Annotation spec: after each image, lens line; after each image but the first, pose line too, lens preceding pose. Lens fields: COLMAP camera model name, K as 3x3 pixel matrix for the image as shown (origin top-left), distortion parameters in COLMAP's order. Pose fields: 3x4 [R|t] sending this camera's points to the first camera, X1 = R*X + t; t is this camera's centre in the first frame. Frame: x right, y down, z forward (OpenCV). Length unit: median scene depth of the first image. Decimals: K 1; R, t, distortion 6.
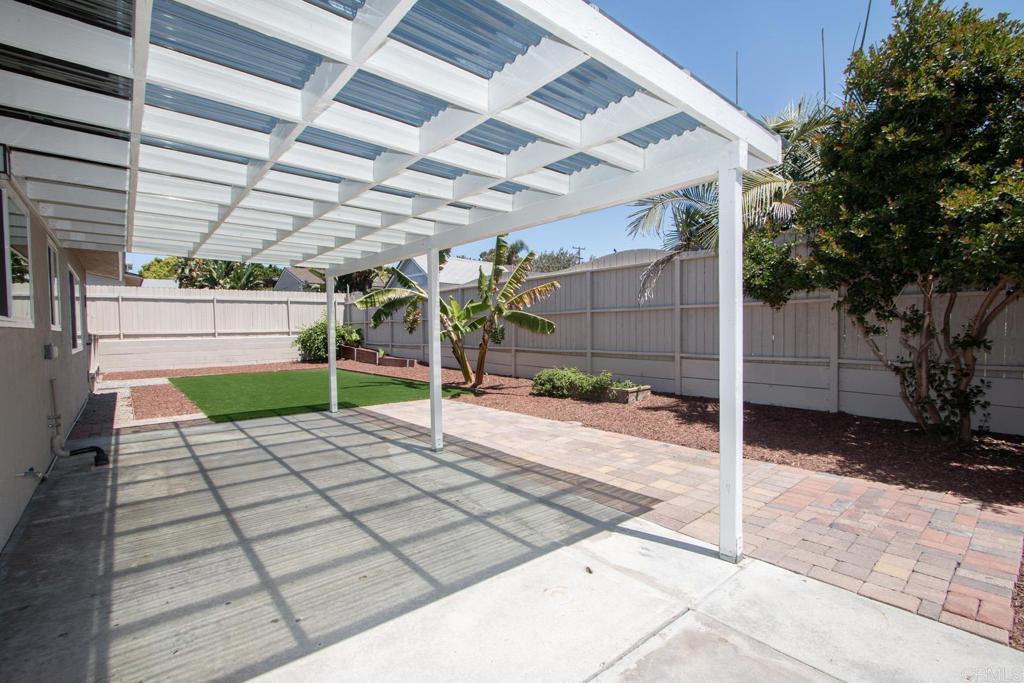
lens RADIAL K [[469.5, 0, 512.9], [0, 469.5, 341.6], [0, 0, 1]] dist [-0.014241, 0.000649]
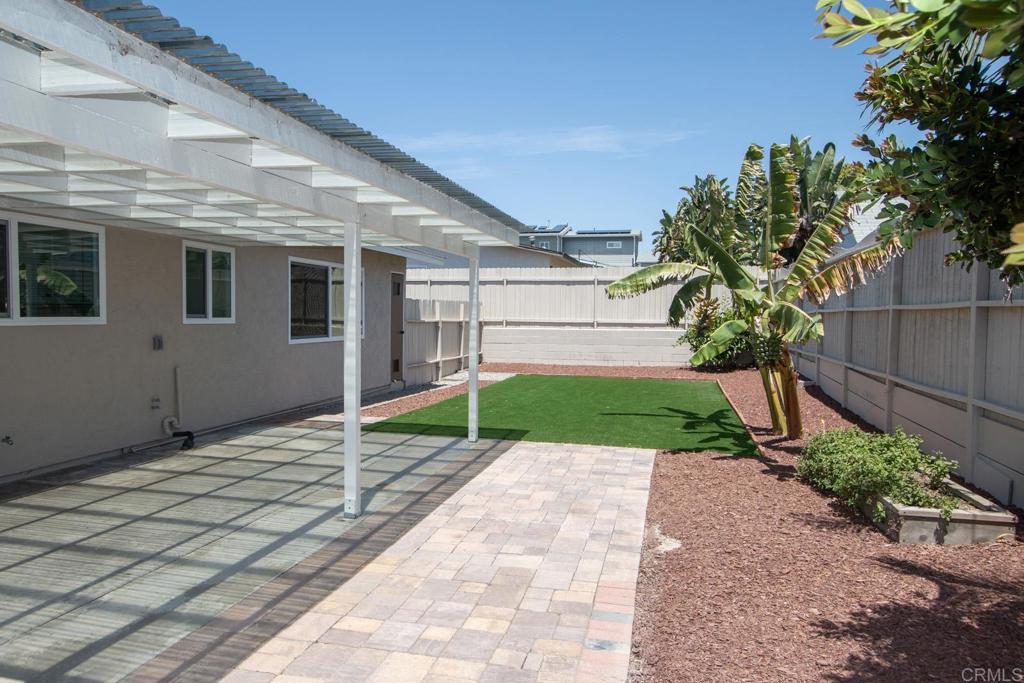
lens RADIAL K [[704.1, 0, 512.7], [0, 704.1, 341.7], [0, 0, 1]] dist [0.001671, 0.002440]
pose [[0.590423, 0.053258, -0.805335, 0.939582], [-0.043214, 0.998475, 0.034349, -0.080956], [0.805936, 0.014522, 0.591824, 0.680992]]
